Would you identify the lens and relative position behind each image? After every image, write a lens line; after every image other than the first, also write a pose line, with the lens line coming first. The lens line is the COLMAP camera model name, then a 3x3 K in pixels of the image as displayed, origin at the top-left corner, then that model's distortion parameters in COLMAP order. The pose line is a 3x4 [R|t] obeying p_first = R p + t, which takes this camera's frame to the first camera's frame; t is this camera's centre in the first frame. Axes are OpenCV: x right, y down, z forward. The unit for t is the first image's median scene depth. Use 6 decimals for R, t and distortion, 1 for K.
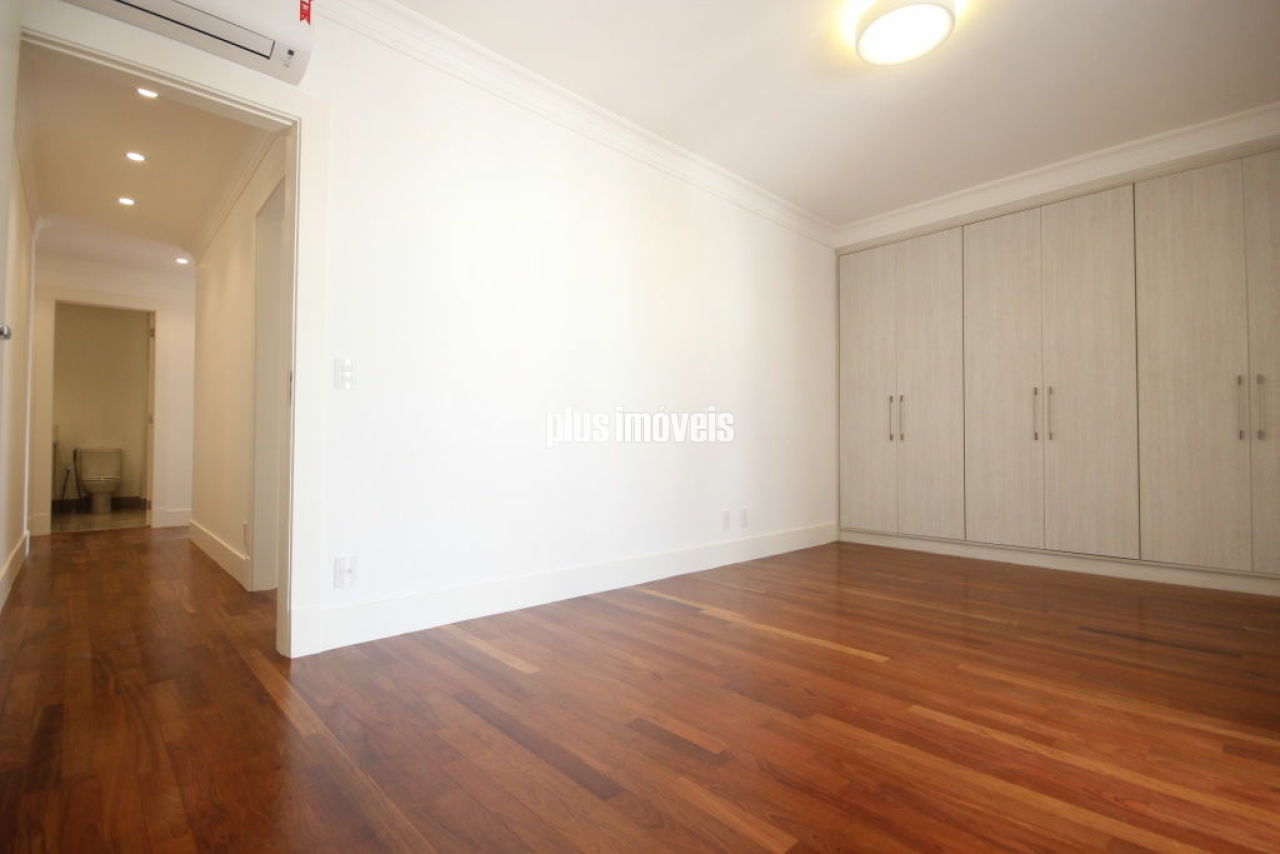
lens RADIAL K [[590.6, 0, 645.4], [0, 590.6, 437.5], [0, 0, 1]] dist [0.006264, -0.000213]
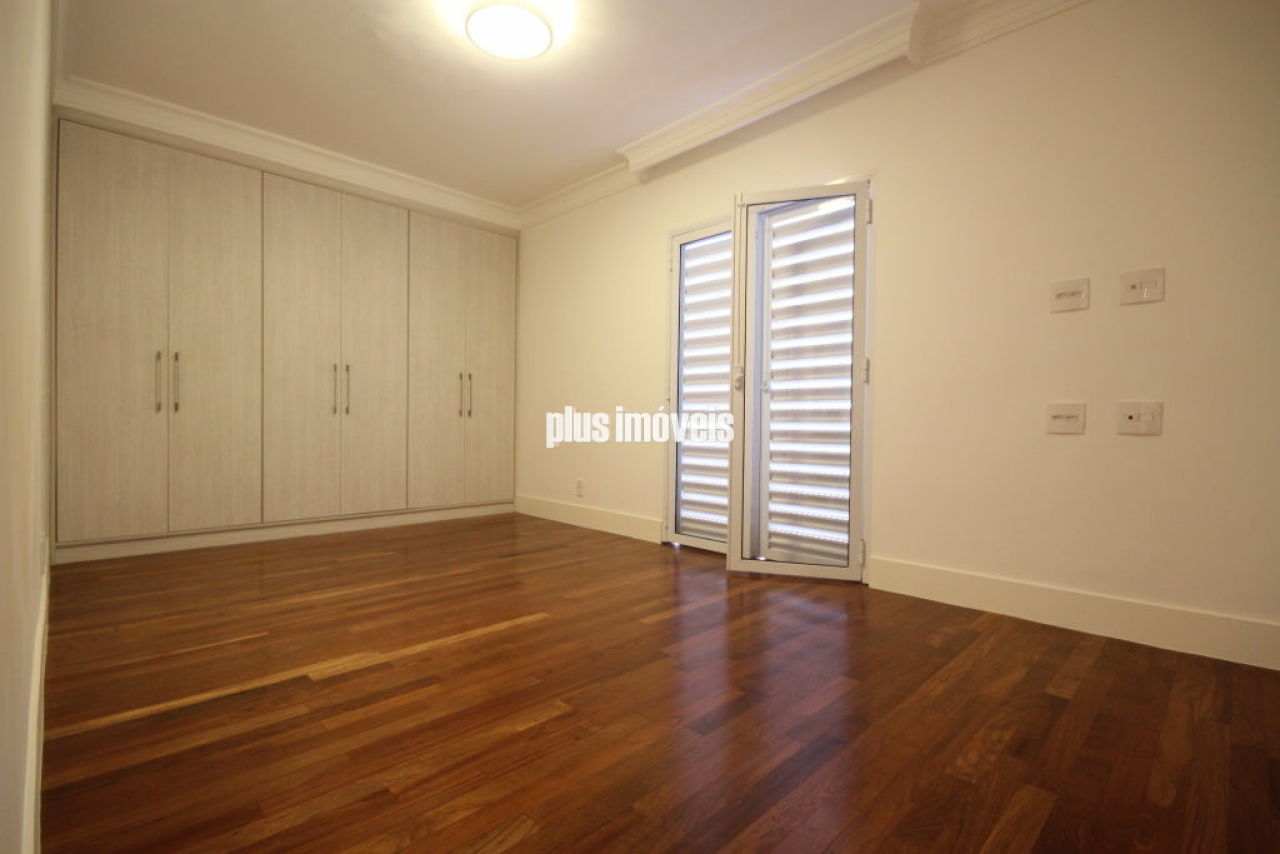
lens RADIAL K [[590.6, 0, 644.5], [0, 590.6, 418.2], [0, 0, 1]] dist [0.006264, -0.000213]
pose [[-0.009102, 0.003628, 0.999952, -0.407391], [-0.025039, 0.999679, -0.003854, 0.002496], [-0.999645, -0.025073, -0.009008, 0.473054]]
